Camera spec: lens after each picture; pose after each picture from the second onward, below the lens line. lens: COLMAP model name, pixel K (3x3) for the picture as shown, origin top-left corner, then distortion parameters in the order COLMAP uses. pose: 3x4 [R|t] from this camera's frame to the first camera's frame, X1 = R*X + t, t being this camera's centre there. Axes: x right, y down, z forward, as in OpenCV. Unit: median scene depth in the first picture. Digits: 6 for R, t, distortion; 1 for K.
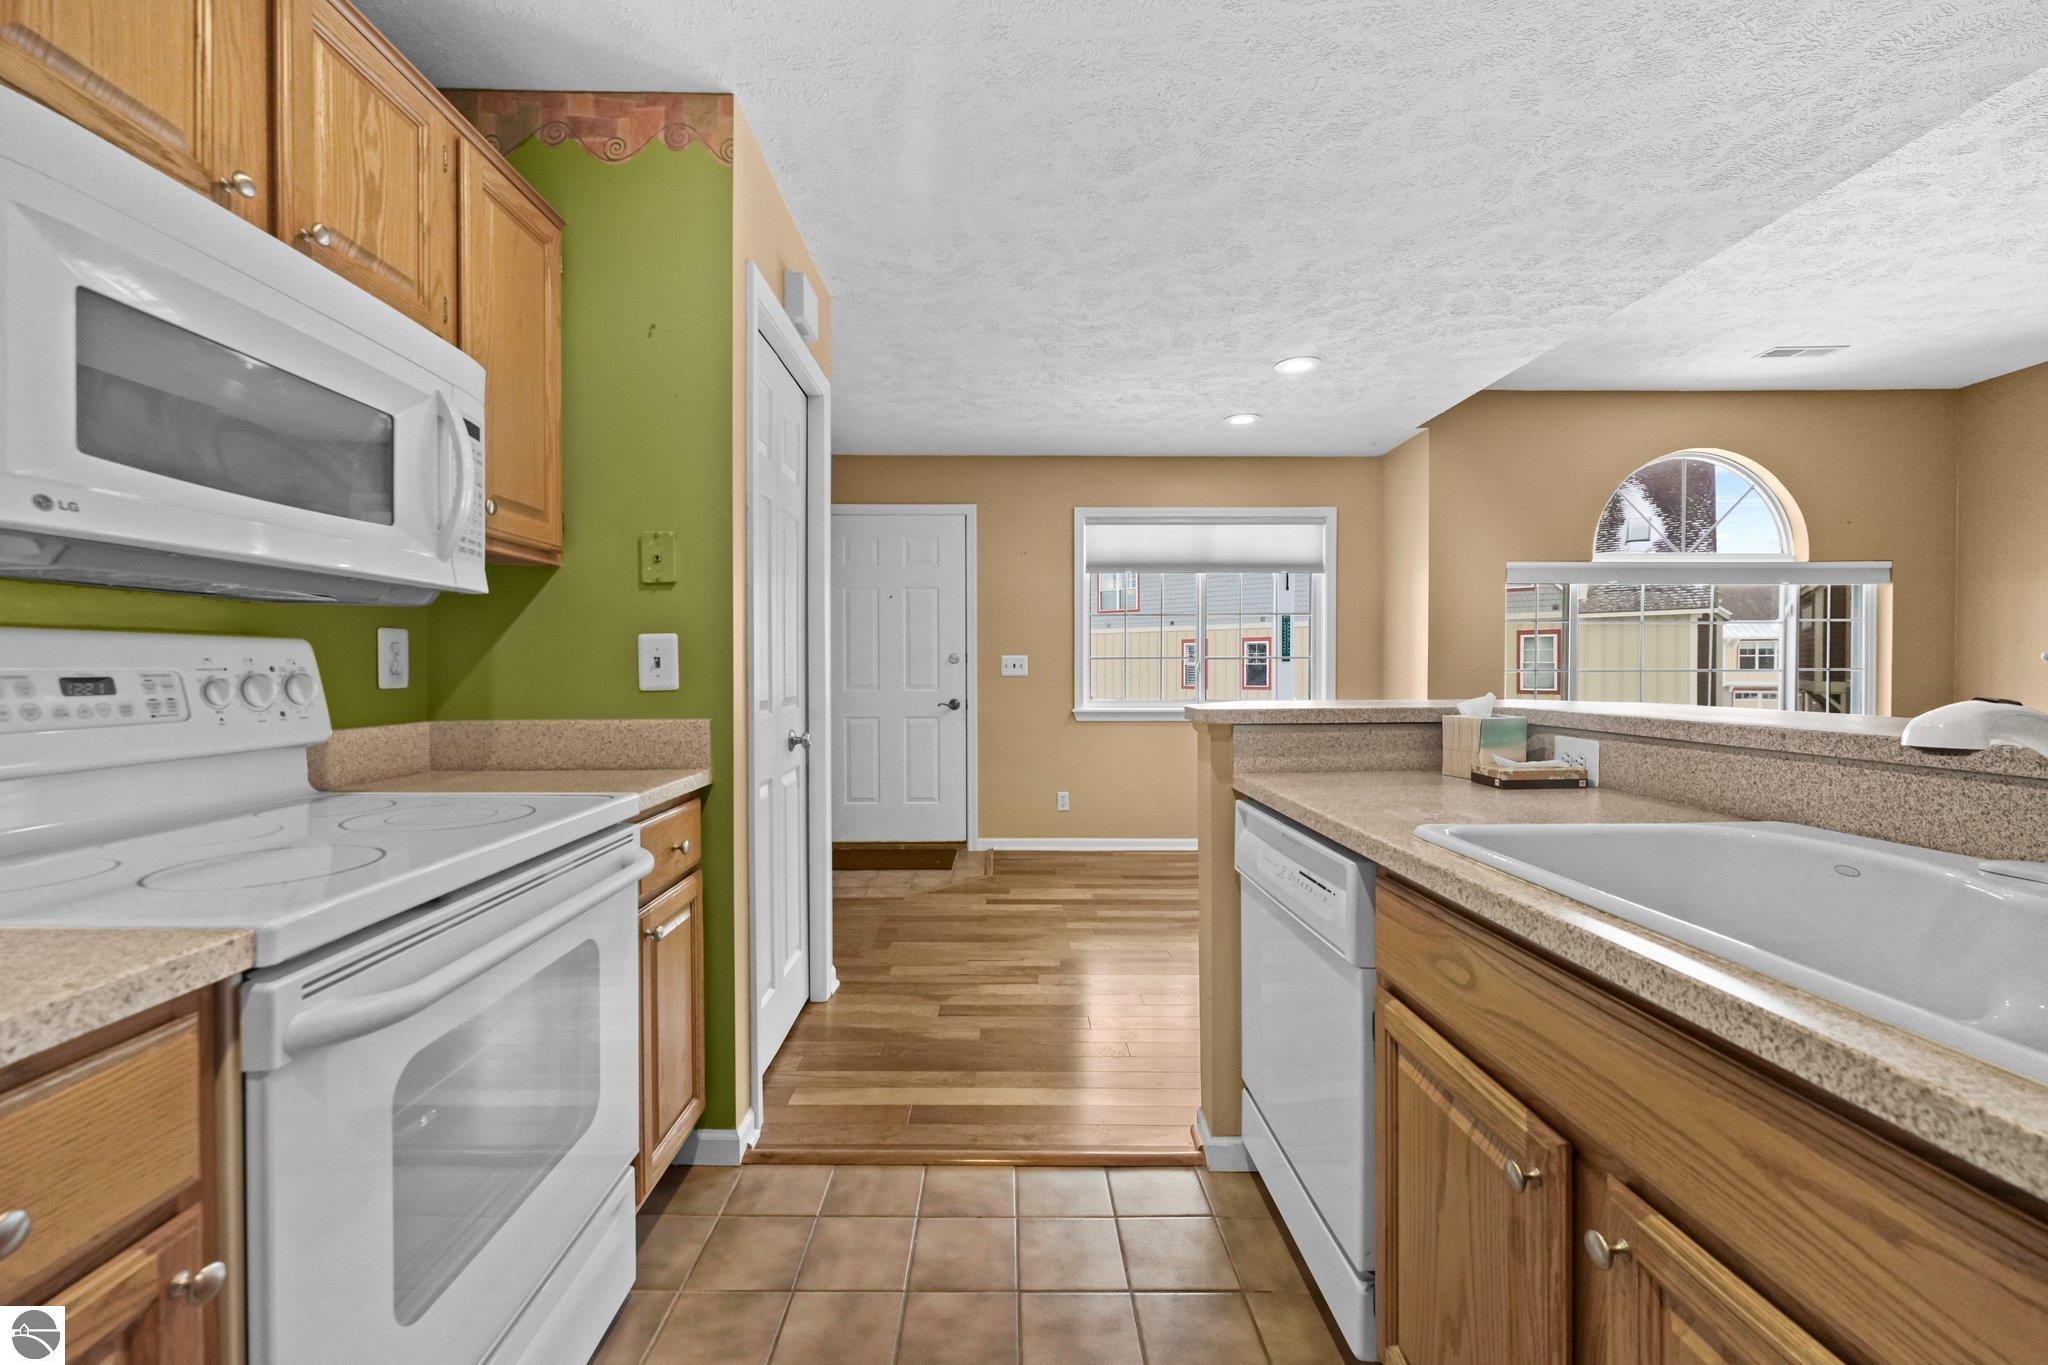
lens RADIAL K [[837.7, 0, 1024.0], [0, 837.7, 682.5], [0, 0, 1]] dist [0.002859, 0.000183]
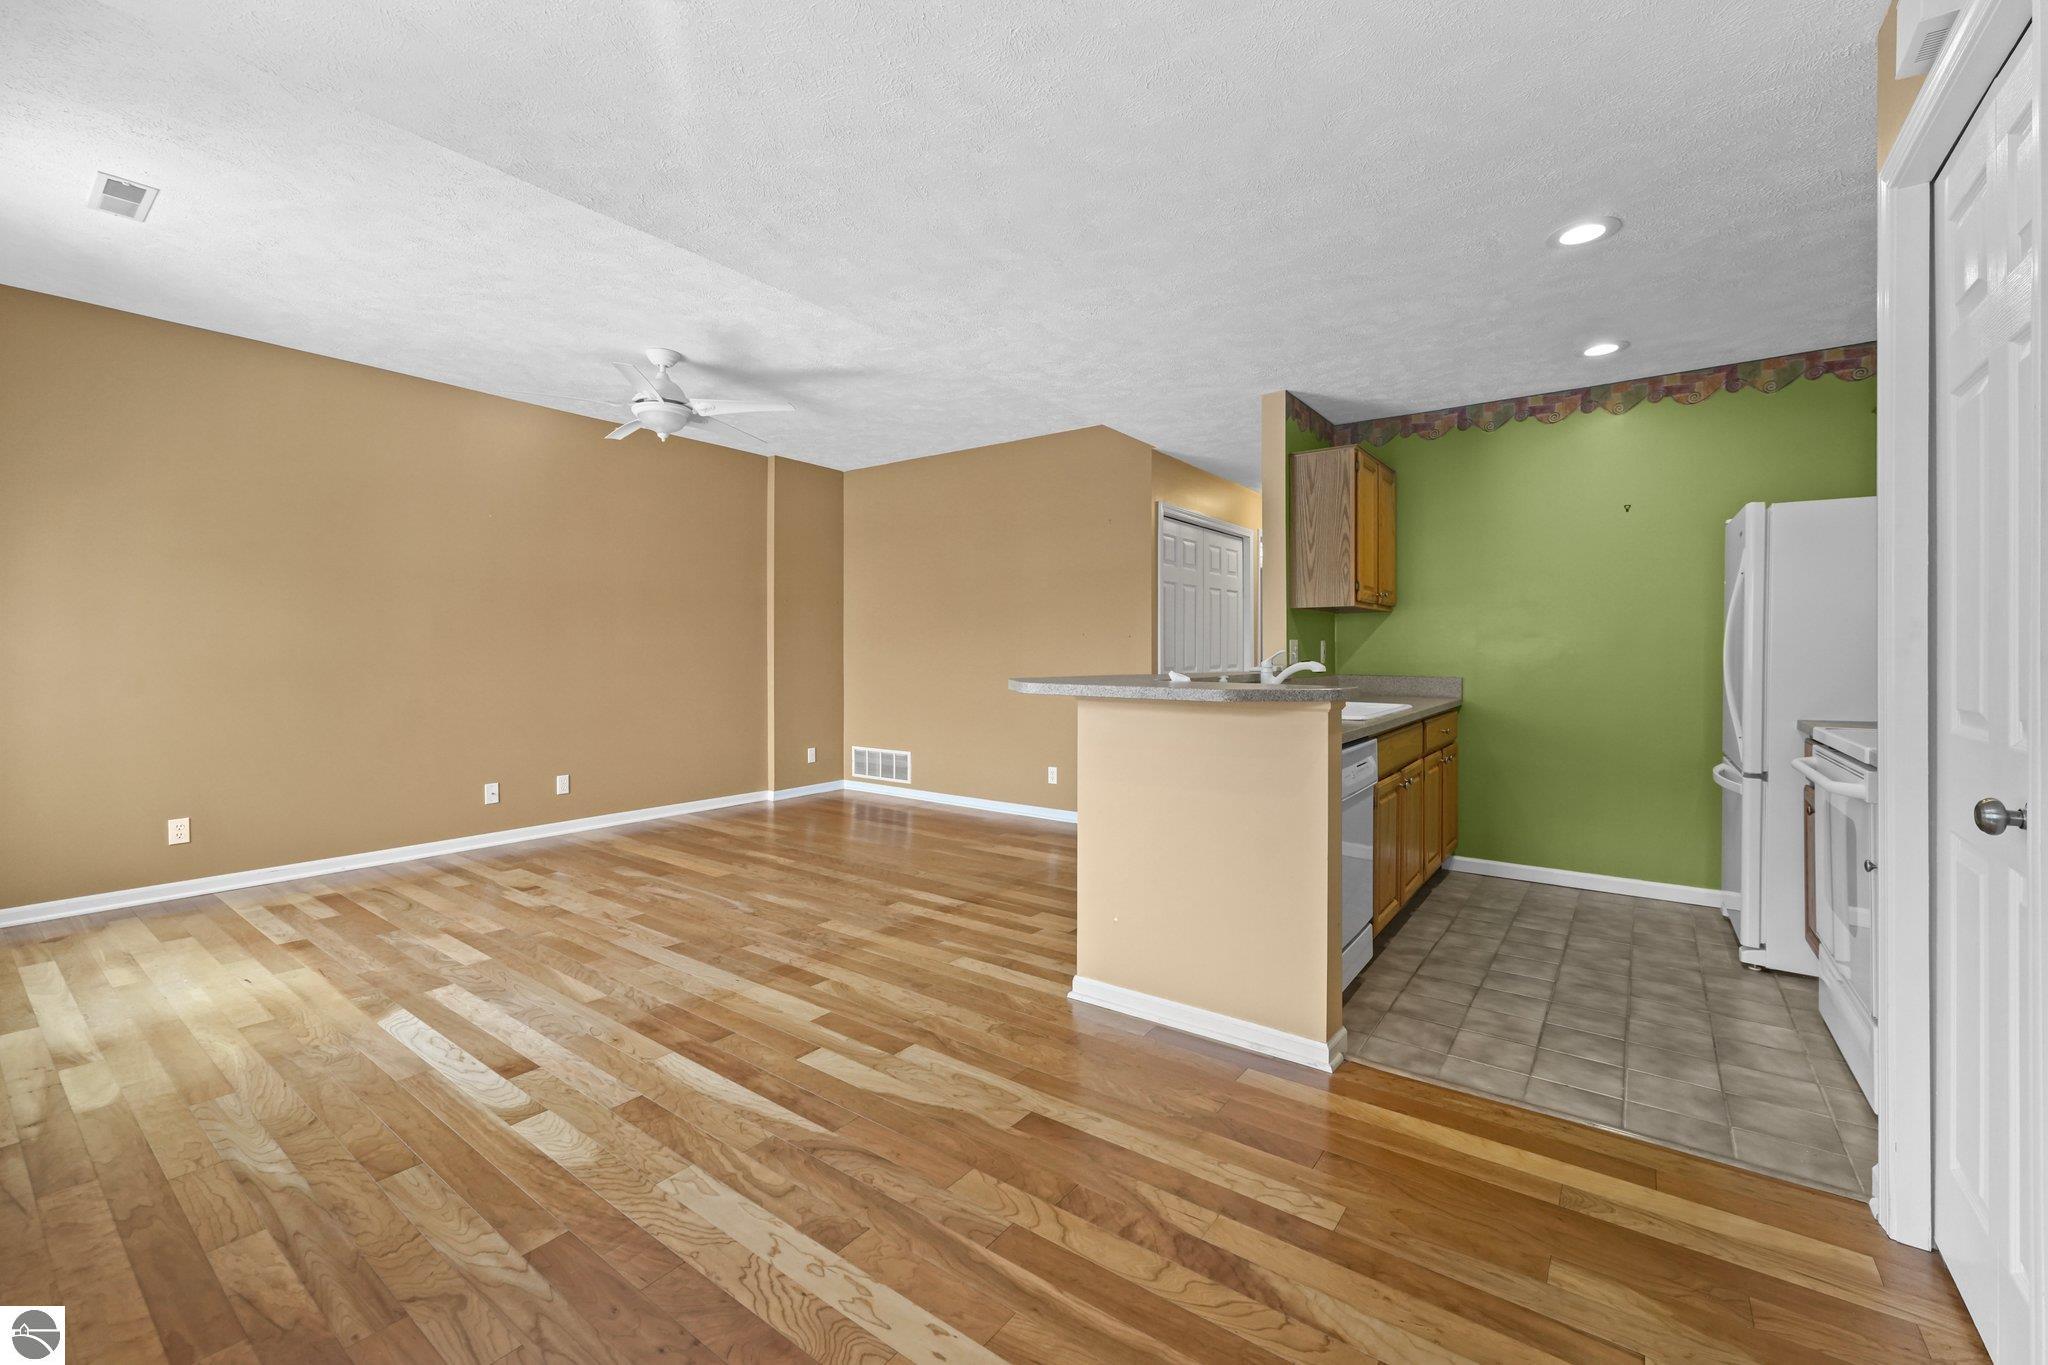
lens RADIAL K [[834.8, 0, 1015.0], [0, 834.8, 656.5], [0, 0, 1]] dist [0.000577, -0.000116]
pose [[-0.787314, -0.001633, 0.616550, -0.074034], [0.011262, 0.999792, 0.017029, -0.018972], [-0.616449, 0.020351, -0.787132, 1.043857]]
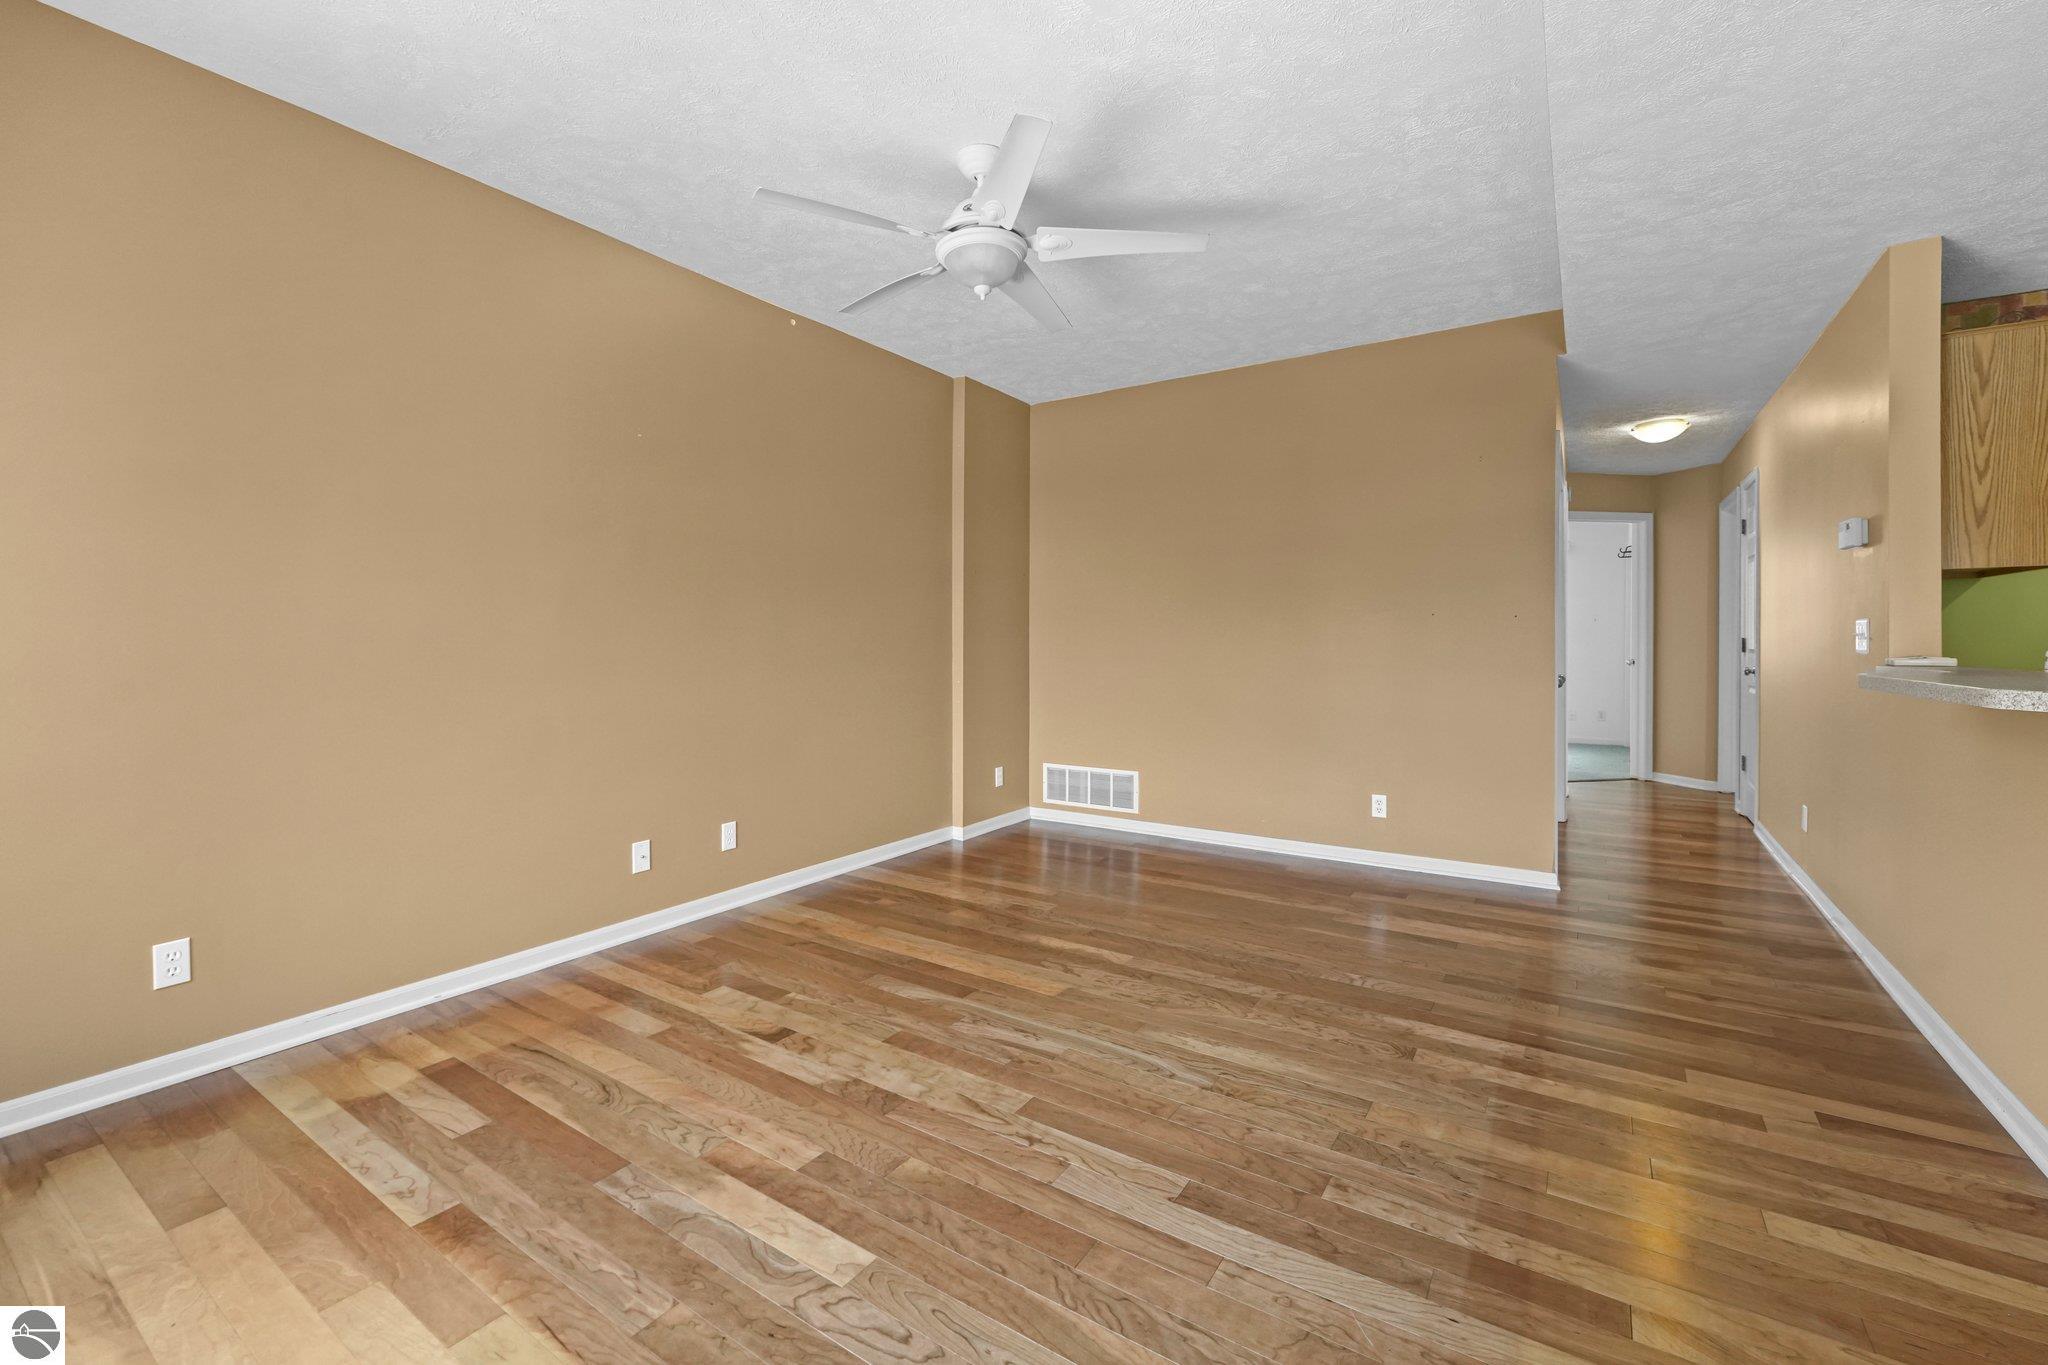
lens RADIAL K [[852.1, 0, 1023.5], [0, 852.1, 641.3], [0, 0, 1]] dist [-0.001630, -0.000148]
pose [[-0.820077, 0.004408, 0.572236, 0.484906], [0.014673, 0.999804, 0.013327, -0.018938], [-0.572065, 0.019326, -0.819981, 1.016884]]
